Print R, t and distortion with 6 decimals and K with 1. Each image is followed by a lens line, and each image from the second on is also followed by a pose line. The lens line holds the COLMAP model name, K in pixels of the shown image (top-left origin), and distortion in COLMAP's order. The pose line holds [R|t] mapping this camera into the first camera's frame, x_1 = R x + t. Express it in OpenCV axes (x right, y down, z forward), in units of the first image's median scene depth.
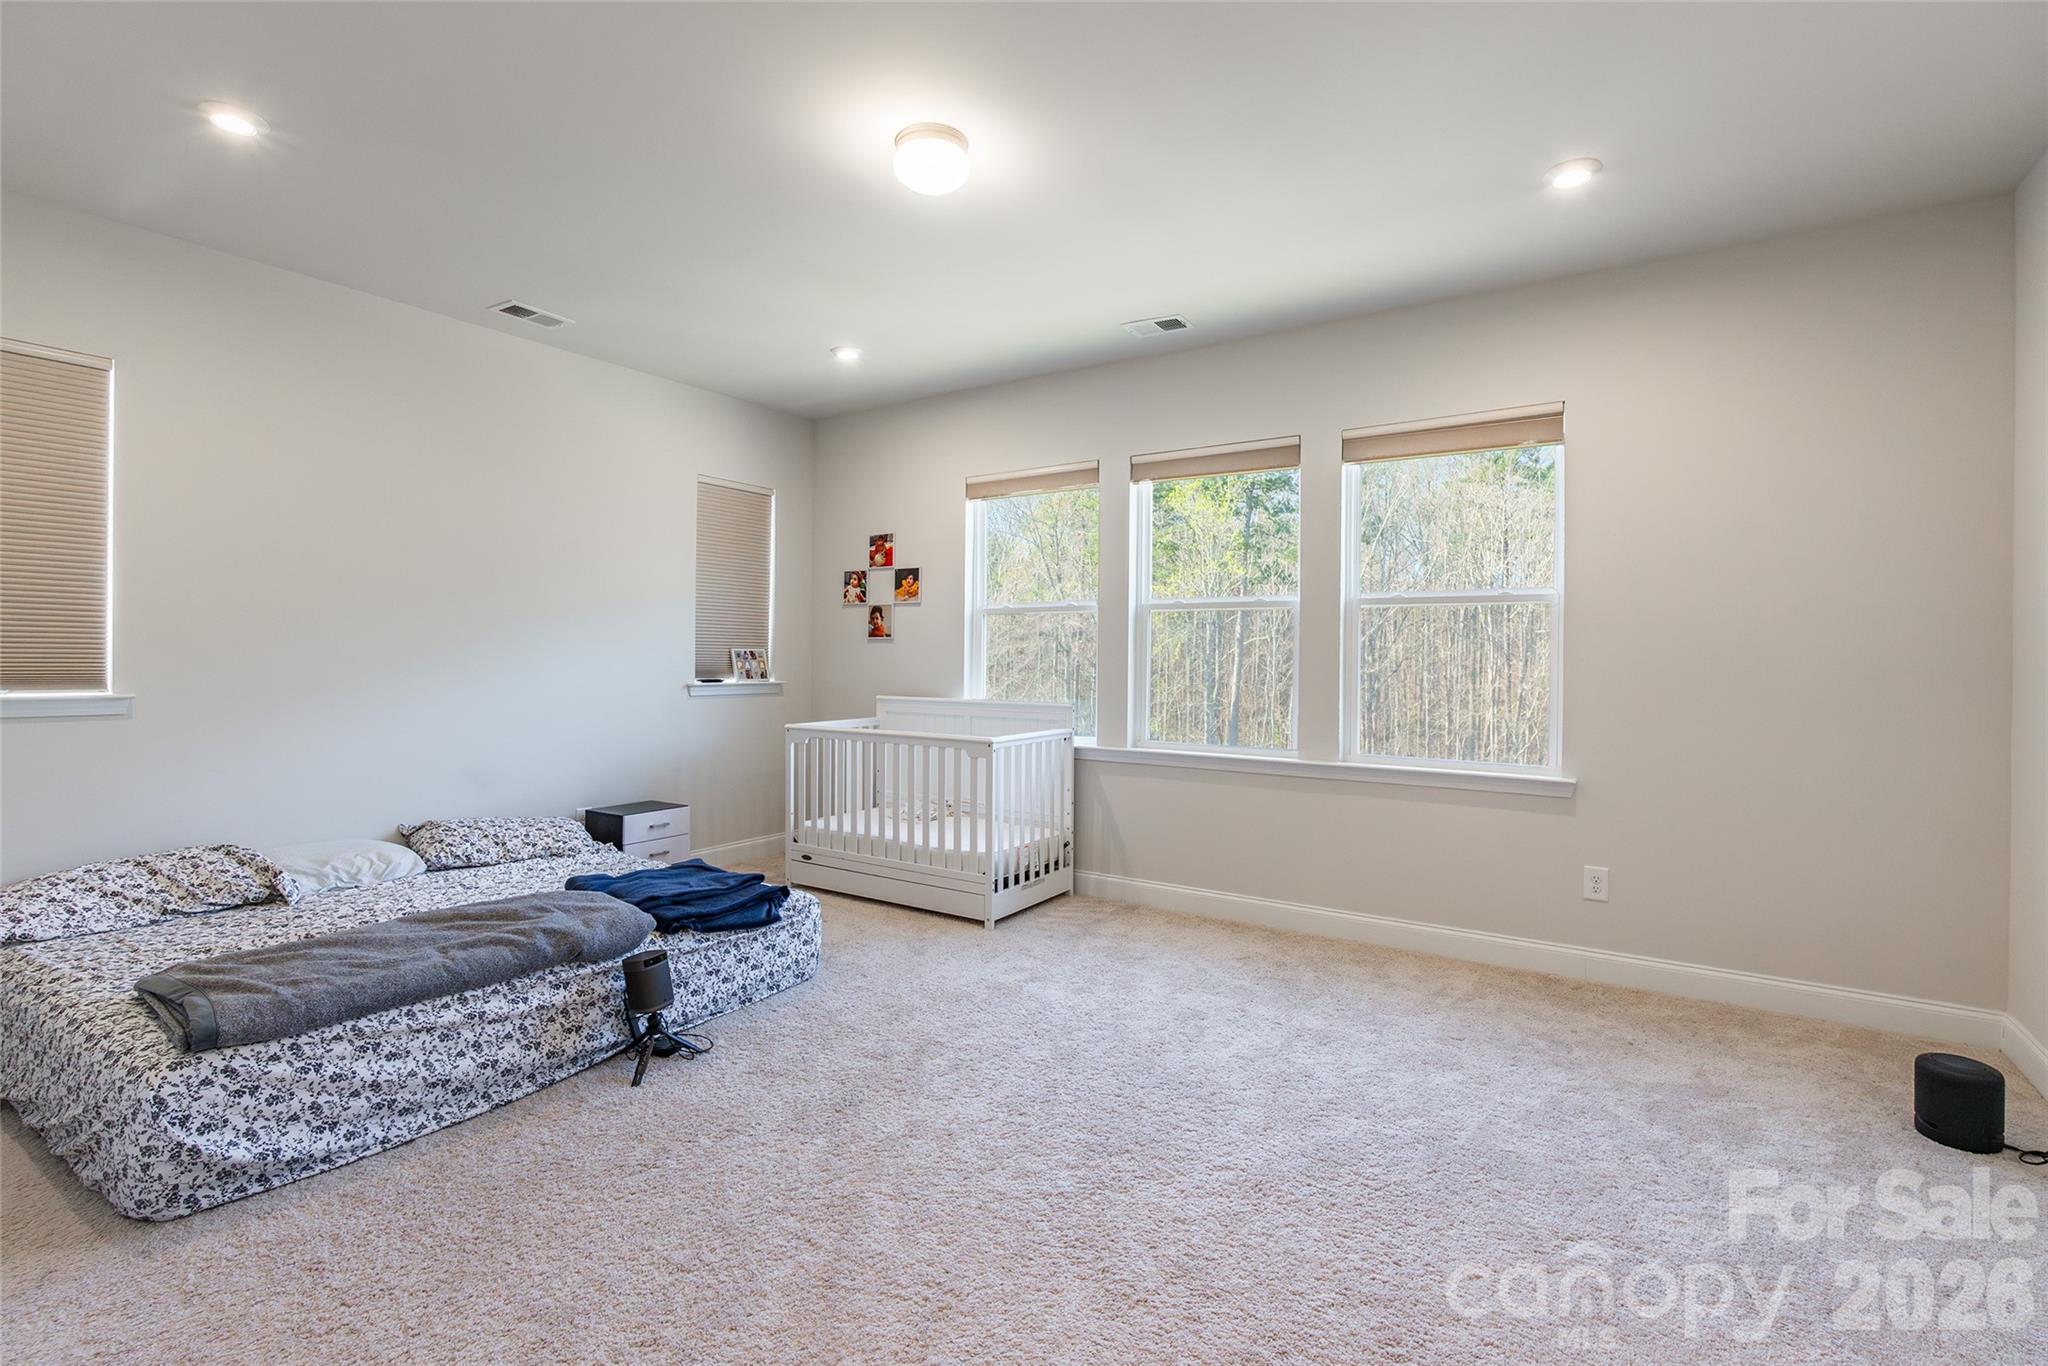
lens RADIAL K [[949.0, 0, 1024.0], [0, 949.0, 683.0], [0, 0, 1]] dist [-0.012908, -0.000140]
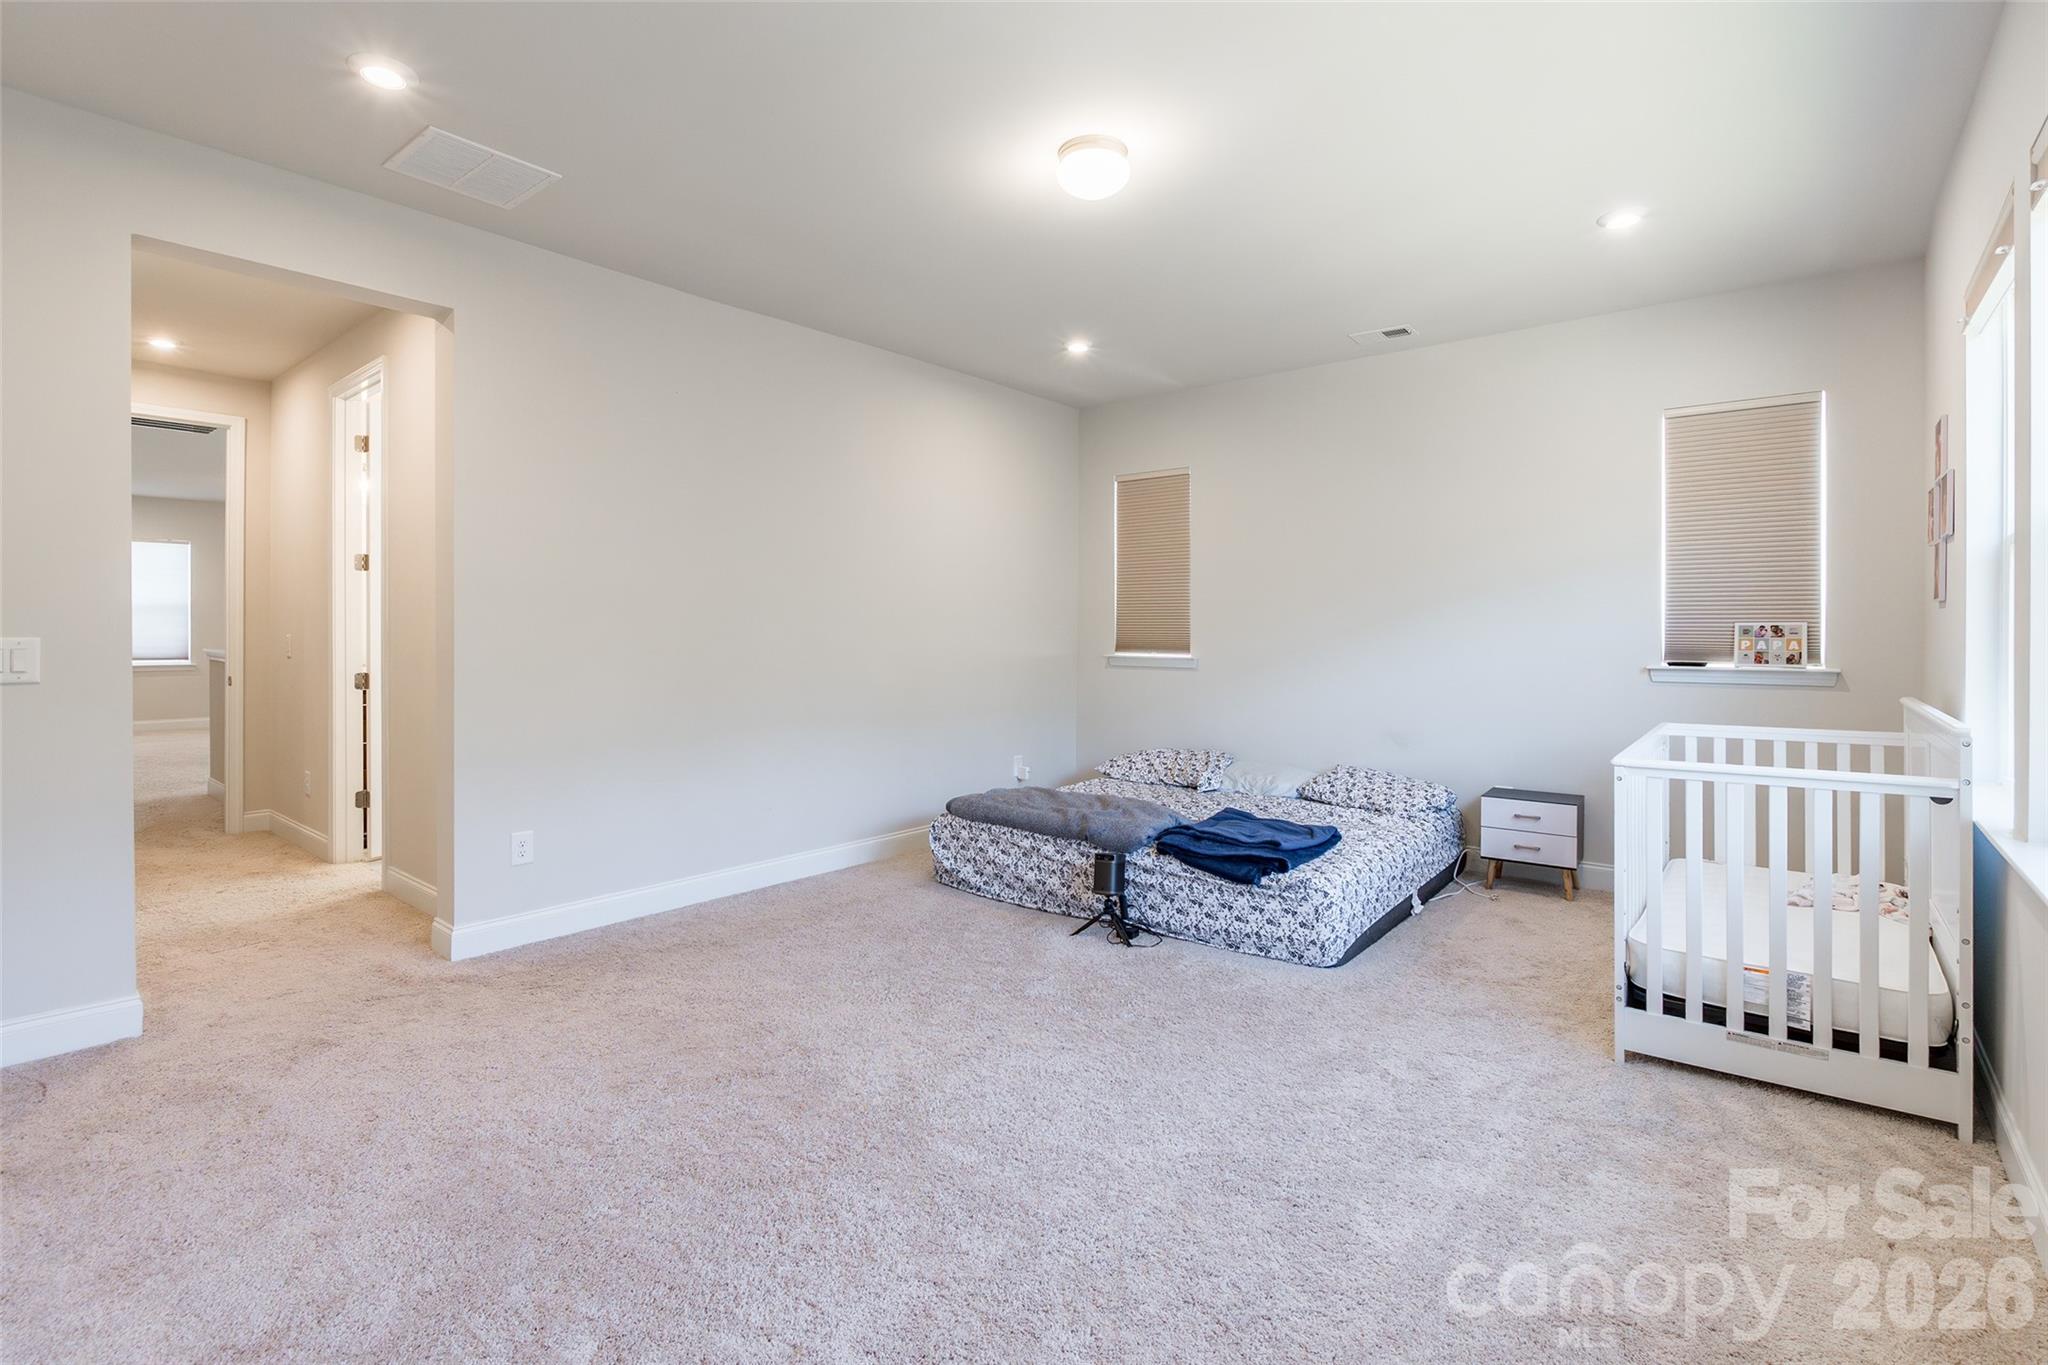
lens RADIAL K [[941.0, 0, 1029.1], [0, 941.0, 639.5], [0, 0, 1]] dist [-0.001096, -0.000195]
pose [[-0.089850, 0.000535, -0.995955, 0.774119], [-0.027469, 0.999618, 0.003015, -0.015715], [0.995576, 0.027629, -0.089801, 0.812006]]
